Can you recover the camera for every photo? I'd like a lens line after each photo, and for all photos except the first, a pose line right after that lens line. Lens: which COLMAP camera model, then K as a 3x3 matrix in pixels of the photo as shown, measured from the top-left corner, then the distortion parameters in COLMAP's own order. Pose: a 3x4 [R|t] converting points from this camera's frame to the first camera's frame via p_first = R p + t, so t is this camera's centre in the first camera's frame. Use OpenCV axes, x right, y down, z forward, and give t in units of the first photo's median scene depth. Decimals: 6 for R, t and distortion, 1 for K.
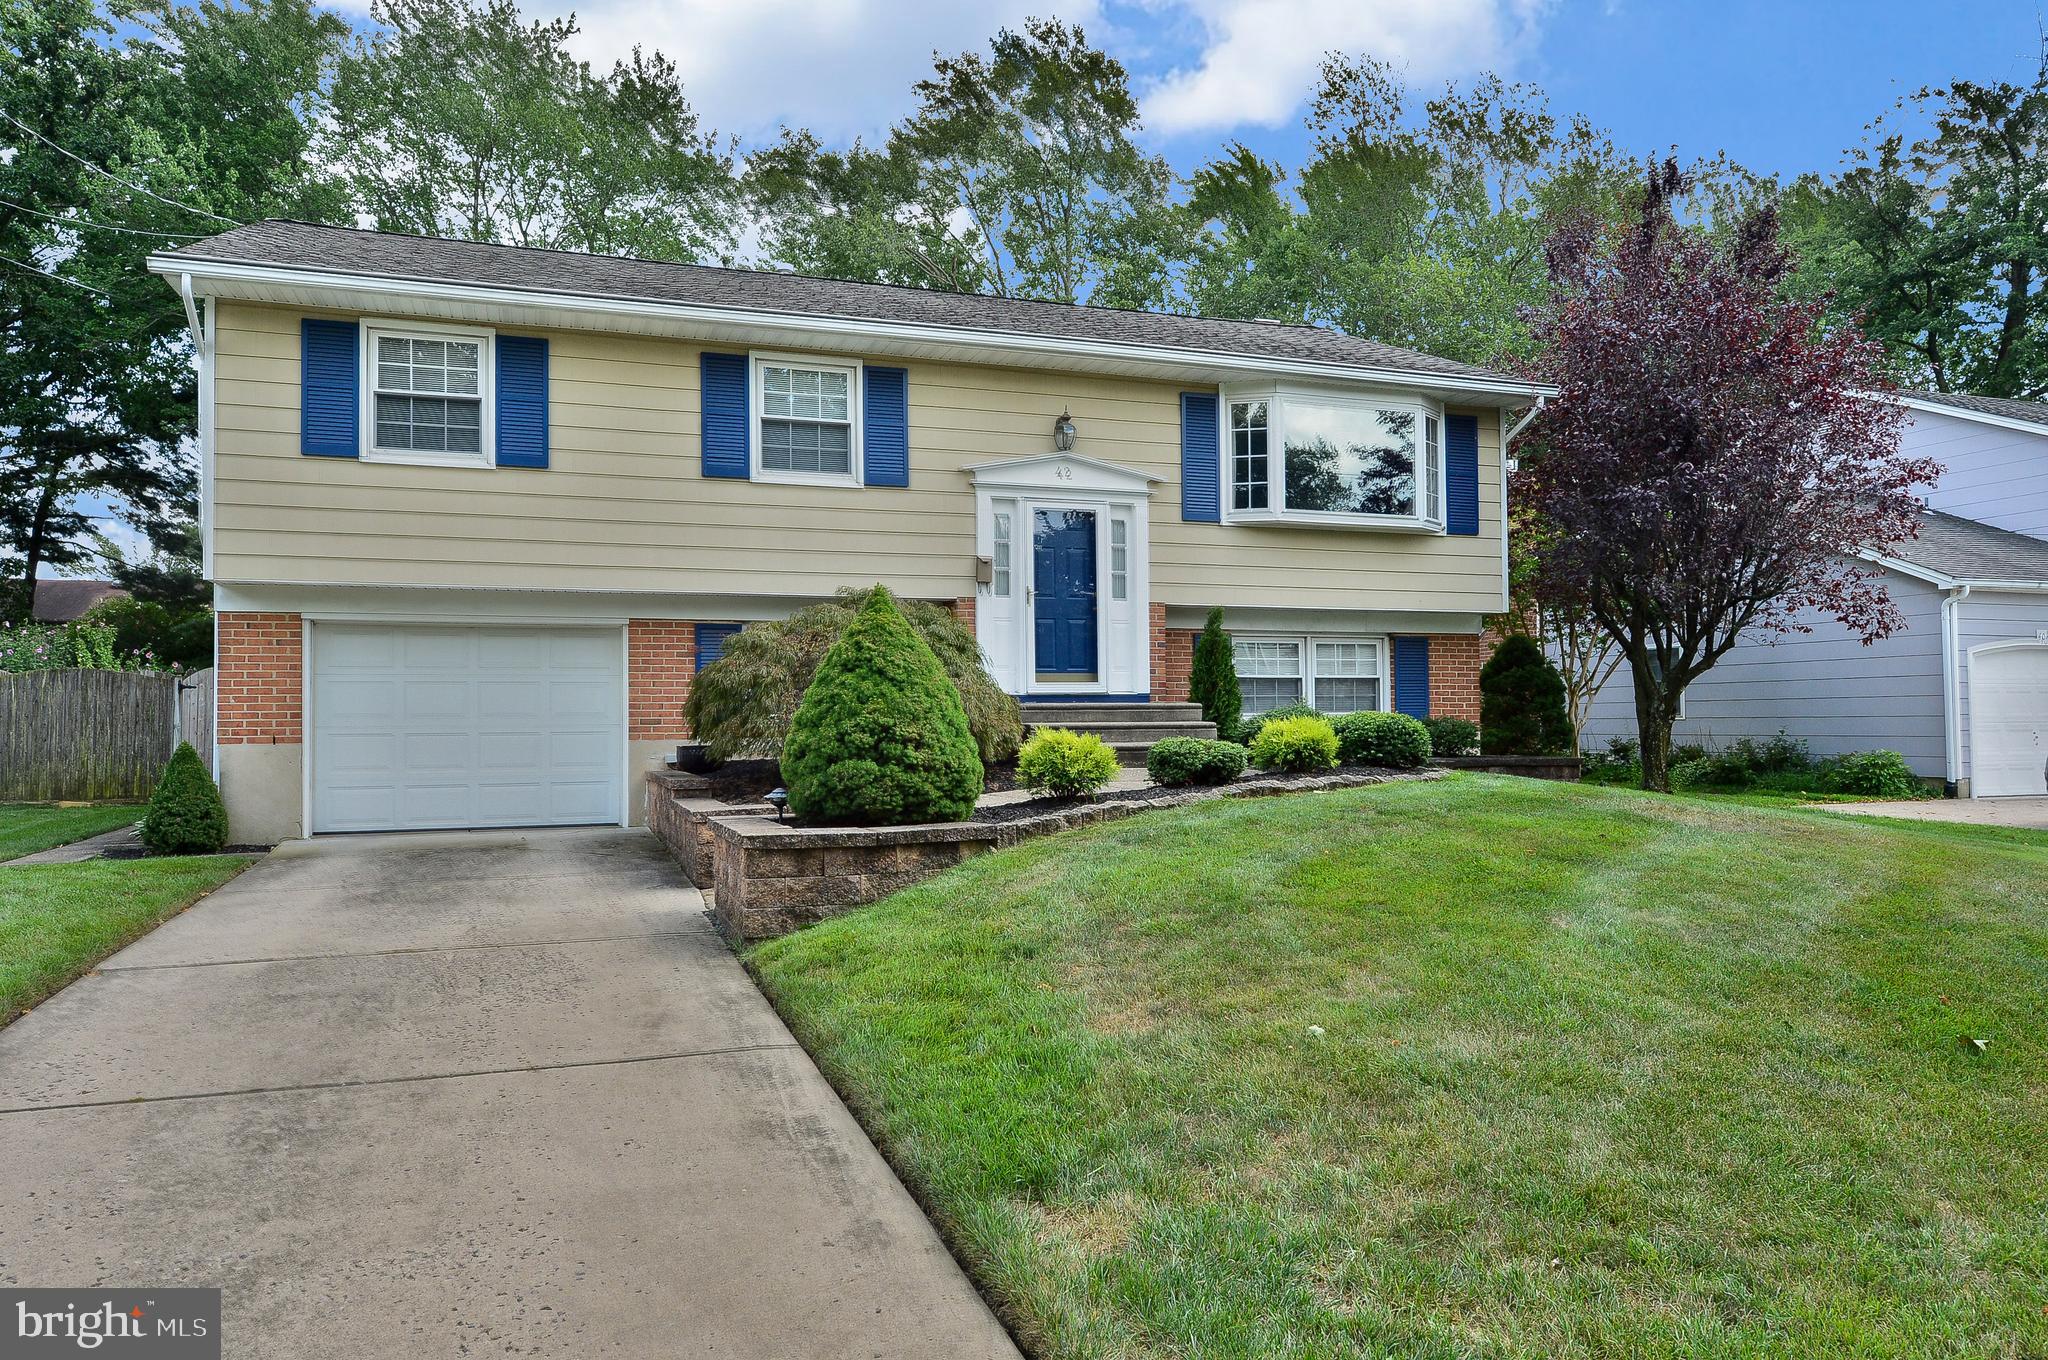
lens RADIAL K [[1452.3, 0, 1018.4], [0, 1452.3, 694.3], [0, 0, 1]] dist [0.012927, -0.006721]
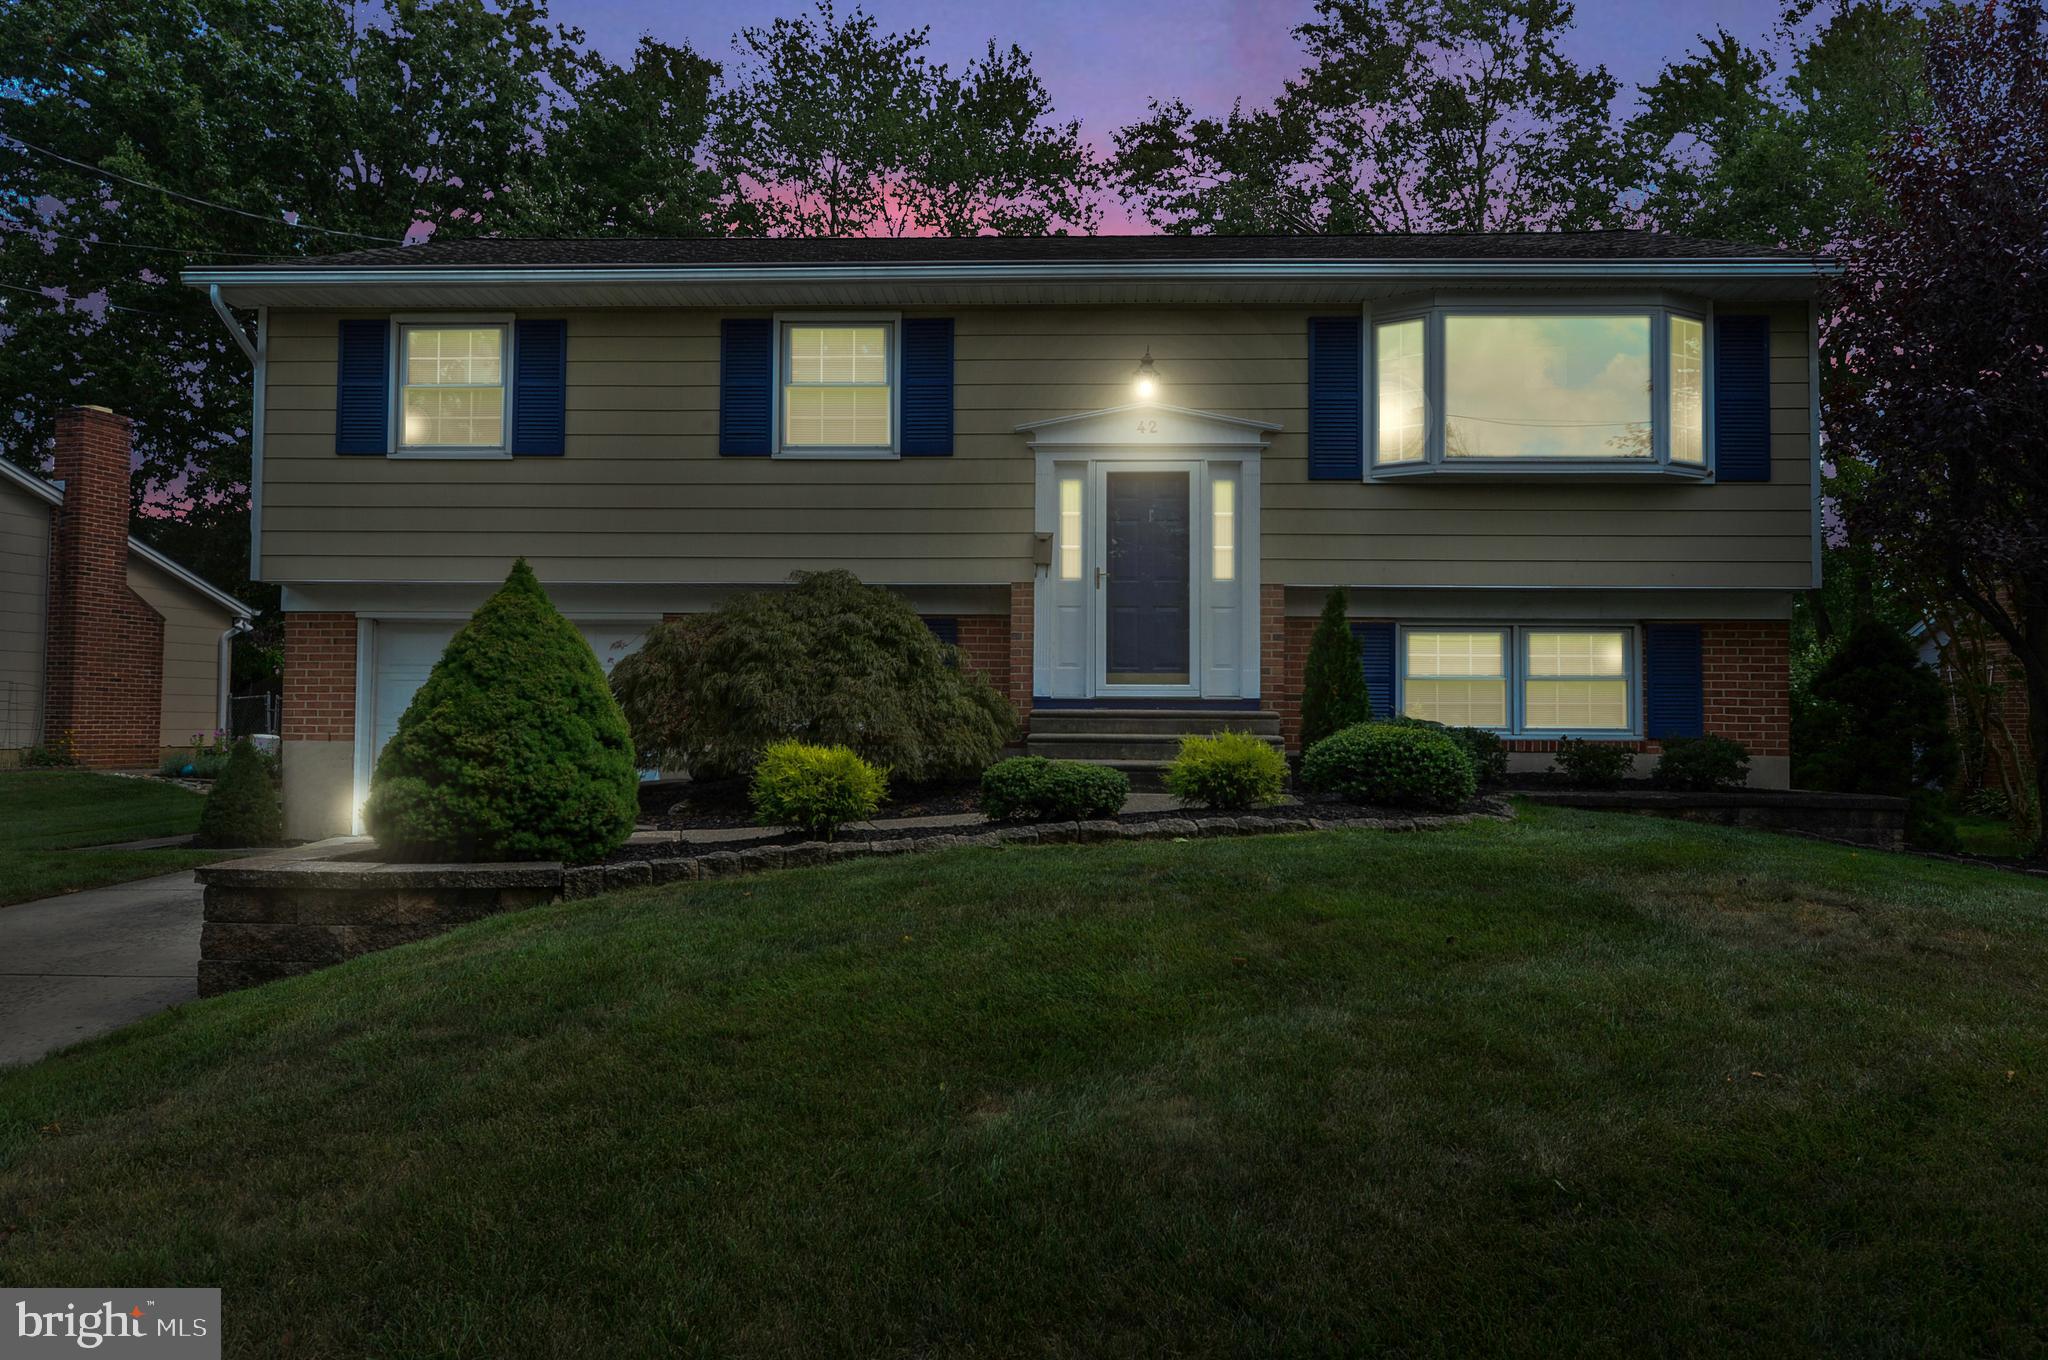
lens RADIAL K [[1452.3, 0, 1027.5], [0, 1452.3, 660.1], [0, 0, 1]] dist [0.012927, -0.006721]
pose [[0.918856, -0.002401, -0.394585, 0.308311], [-0.007694, 0.999682, -0.024000, -0.001571], [0.394517, 0.025088, 0.918546, 0.238553]]
